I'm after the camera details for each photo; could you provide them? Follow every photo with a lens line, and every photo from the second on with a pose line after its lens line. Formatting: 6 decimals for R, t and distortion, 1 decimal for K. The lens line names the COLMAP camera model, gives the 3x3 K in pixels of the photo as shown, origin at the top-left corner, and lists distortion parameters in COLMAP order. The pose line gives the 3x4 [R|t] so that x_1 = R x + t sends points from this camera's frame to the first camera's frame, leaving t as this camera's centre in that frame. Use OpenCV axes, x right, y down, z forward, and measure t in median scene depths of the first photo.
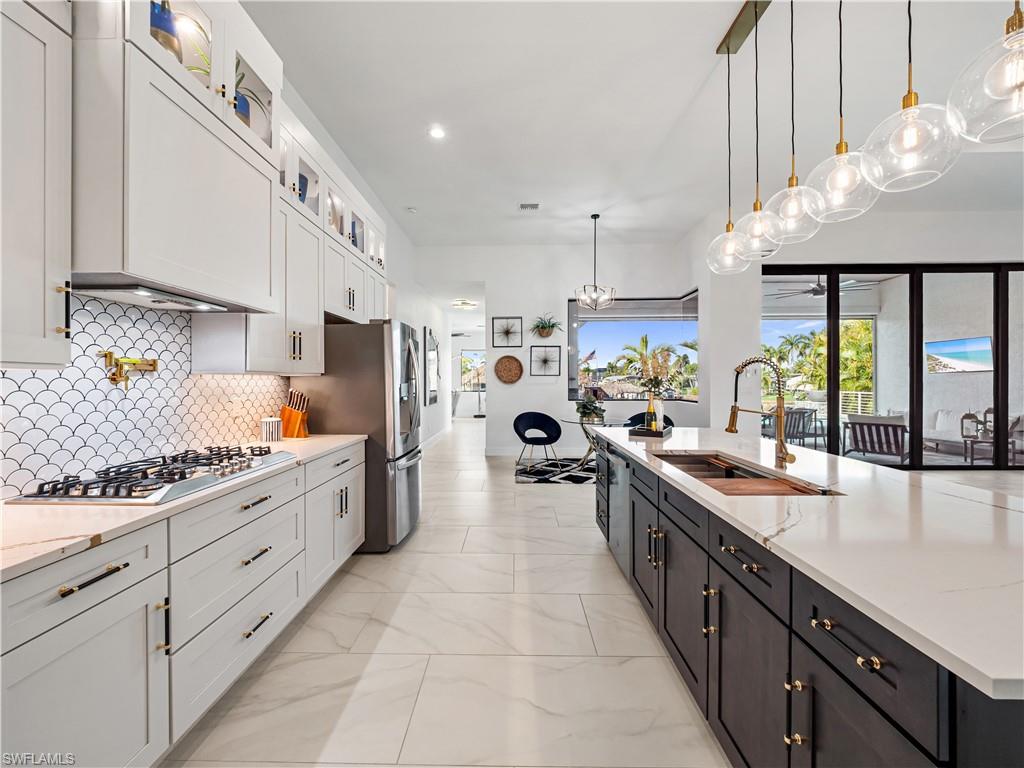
lens RADIAL K [[432.9, 0, 508.5], [0, 432.9, 382.4], [0, 0, 1]] dist [-0.001241, -0.004168]
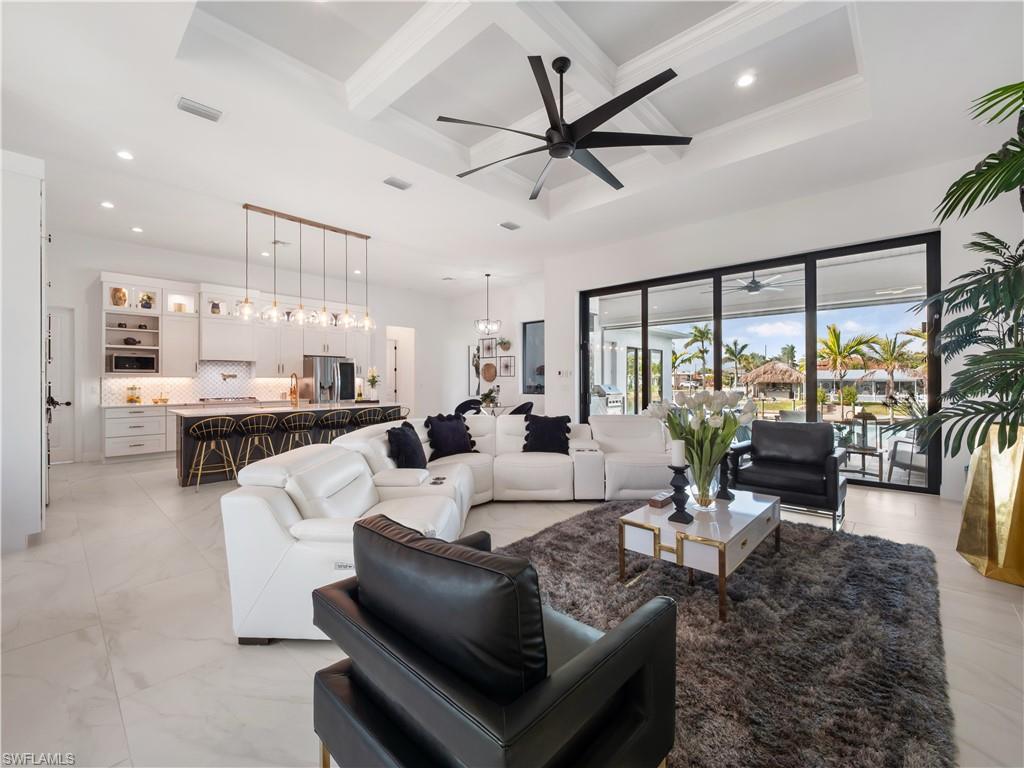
lens RADIAL K [[432.9, 0, 511.0], [0, 432.9, 379.2], [0, 0, 1]] dist [-0.001241, -0.004168]
pose [[0.747529, -0.001229, -0.664228, 1.228060], [-0.003068, 0.999981, -0.005303, 0.001808], [0.664222, 0.006002, 0.747511, -0.106085]]
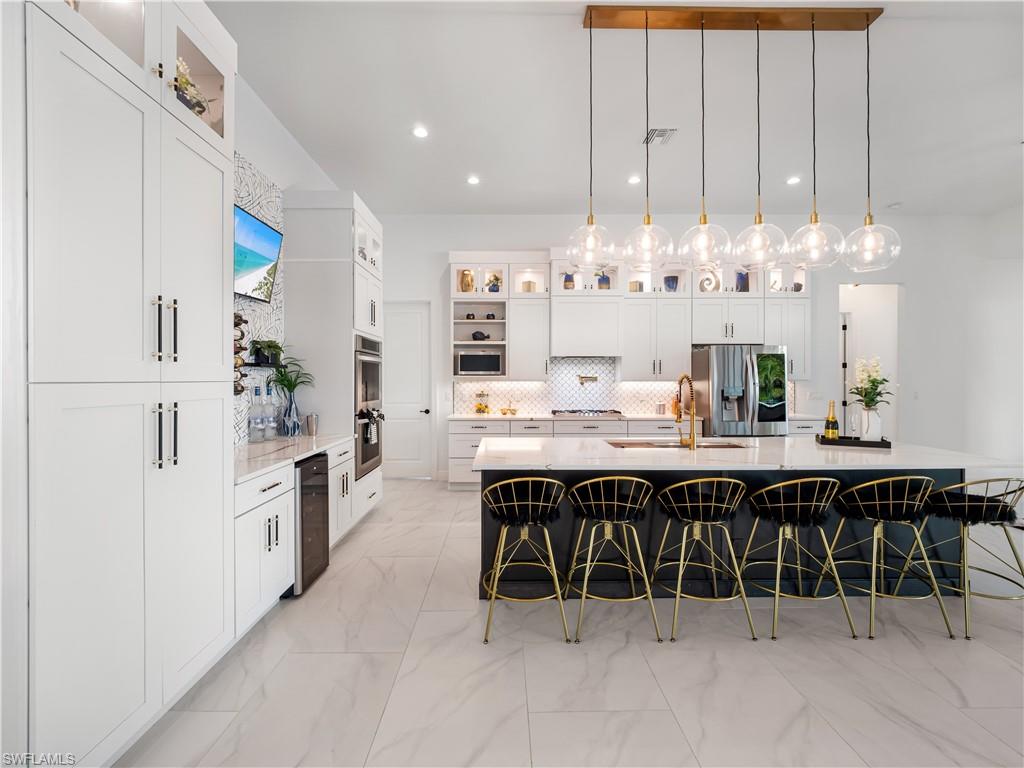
lens RADIAL K [[432.9, 0, 502.0], [0, 432.9, 379.0], [0, 0, 1]] dist [-0.001241, -0.004168]
pose [[0.017795, -0.000168, -0.999842, 0.643612], [-0.004903, 0.999988, -0.000255, -0.010435], [0.999830, 0.004907, 0.017794, 0.104866]]
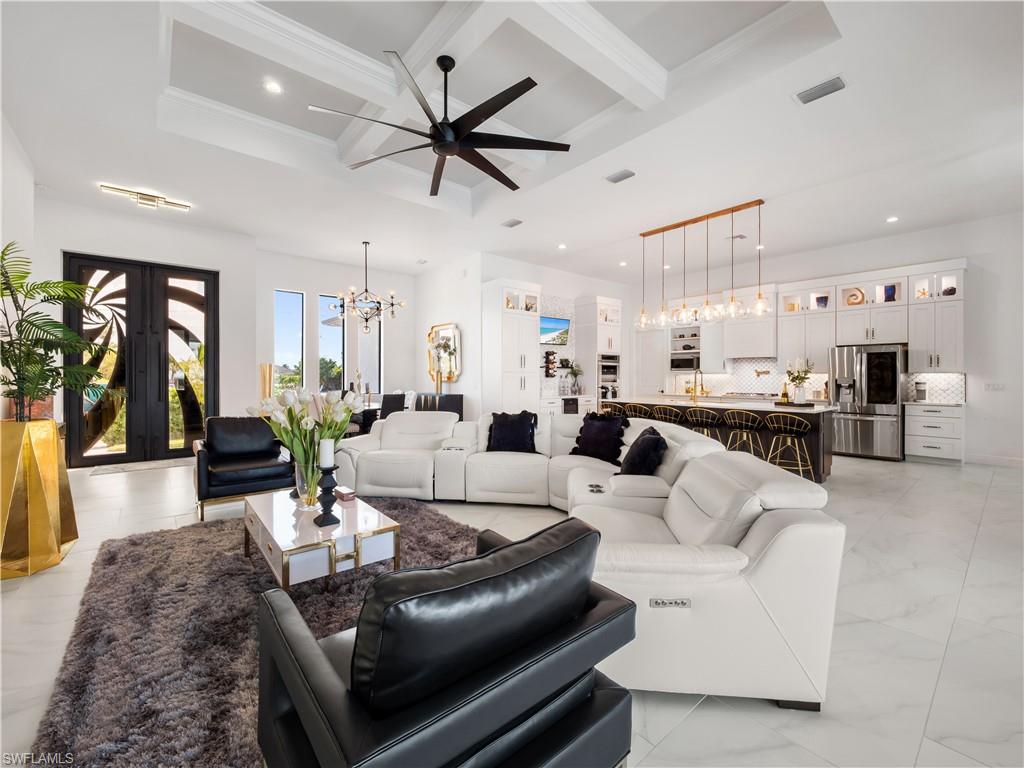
lens RADIAL K [[432.9, 0, 501.3], [0, 432.9, 377.7], [0, 0, 1]] dist [-0.001241, -0.004168]
pose [[-0.761179, 0.002170, -0.648538, 1.218288], [-0.004211, 0.999957, 0.008288, -0.002878], [0.648528, 0.009040, -0.761137, 0.796385]]
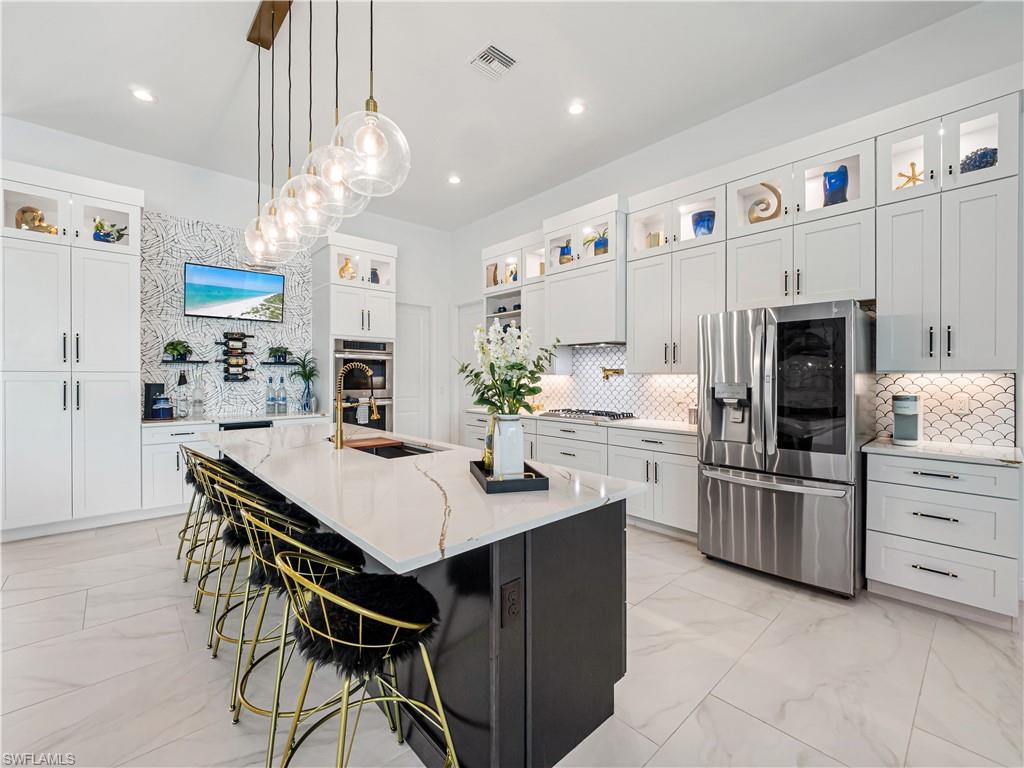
lens RADIAL K [[432.9, 0, 506.7], [0, 432.9, 381.0], [0, 0, 1]] dist [-0.001241, -0.004168]
pose [[-0.733421, 0.007076, -0.679738, 0.350402], [-0.003858, 0.999886, 0.014571, -0.006175], [0.679764, 0.013309, -0.733310, 0.705832]]
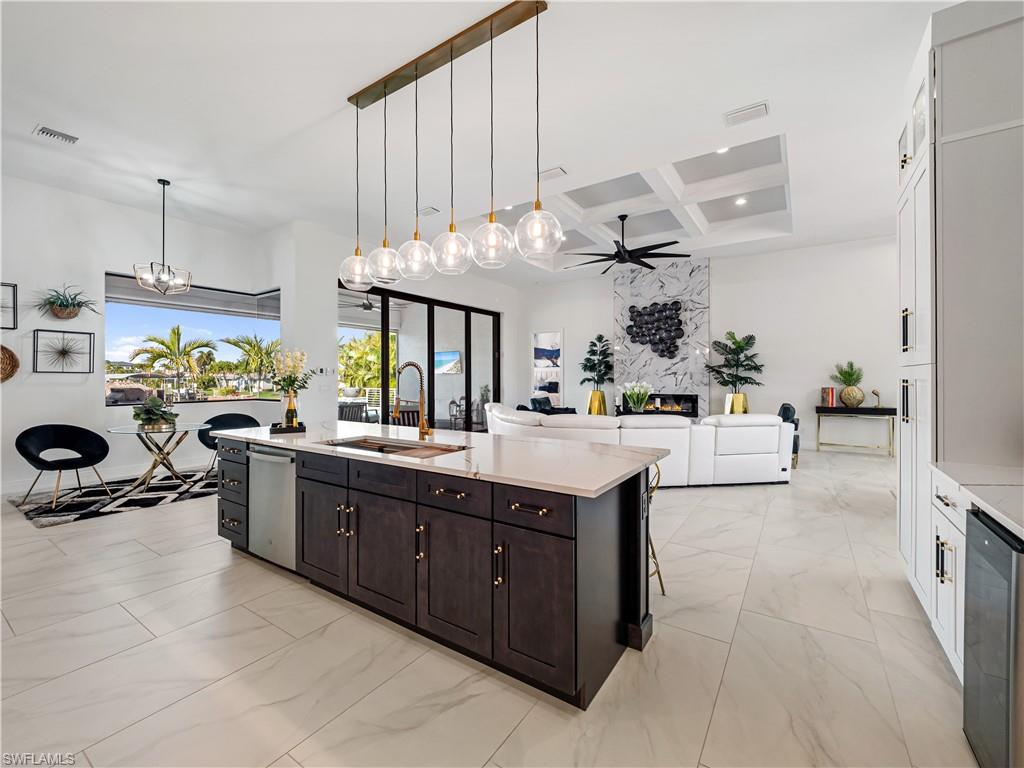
lens RADIAL K [[432.9, 0, 507.9], [0, 432.9, 381.4], [0, 0, 1]] dist [-0.001241, -0.004168]
pose [[0.540396, -0.005500, 0.841393, -0.133383], [0.005879, 0.999979, 0.002761, 0.000843], [-0.841391, 0.003455, 0.540417, -0.000647]]
